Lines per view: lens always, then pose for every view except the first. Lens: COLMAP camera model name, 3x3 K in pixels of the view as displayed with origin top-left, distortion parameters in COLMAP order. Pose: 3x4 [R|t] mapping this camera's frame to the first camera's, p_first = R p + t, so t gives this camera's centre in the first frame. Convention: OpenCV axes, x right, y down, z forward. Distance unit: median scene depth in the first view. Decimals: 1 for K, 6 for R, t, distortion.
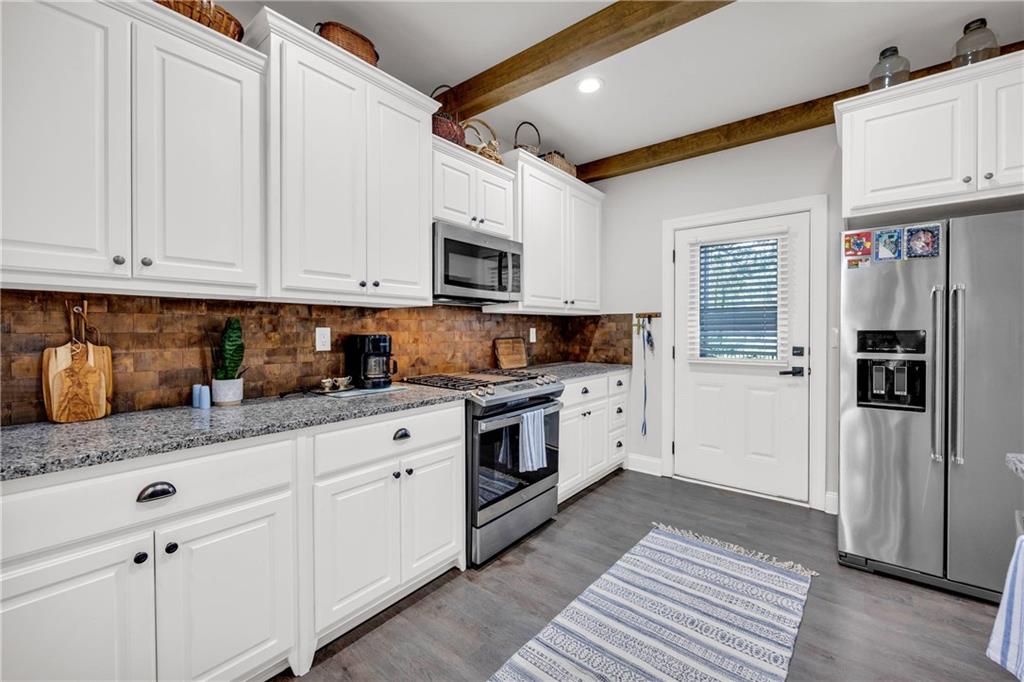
lens RADIAL K [[427.6, 0, 505.1], [0, 427.6, 335.6], [0, 0, 1]] dist [-0.004135, -0.000433]
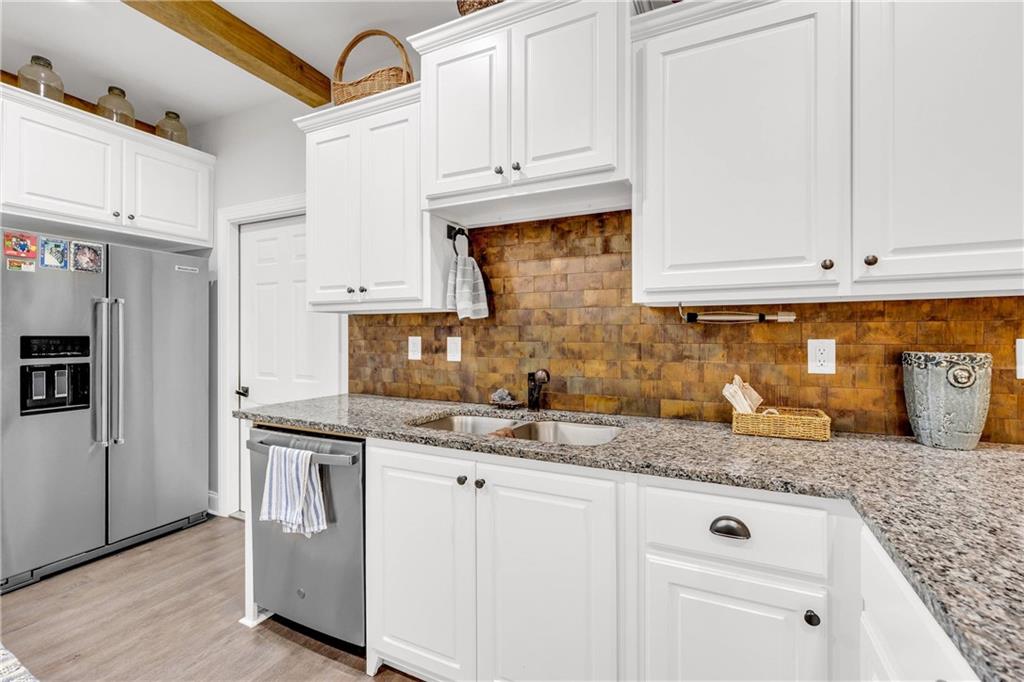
lens RADIAL K [[427.6, 0, 505.1], [0, 427.6, 335.6], [0, 0, 1]] dist [-0.004135, -0.000433]
pose [[-0.223623, 0.001539, 0.974674, -0.359456], [0.008235, 0.999966, 0.000311, -0.004355], [-0.974641, 0.008096, -0.223628, 0.169045]]
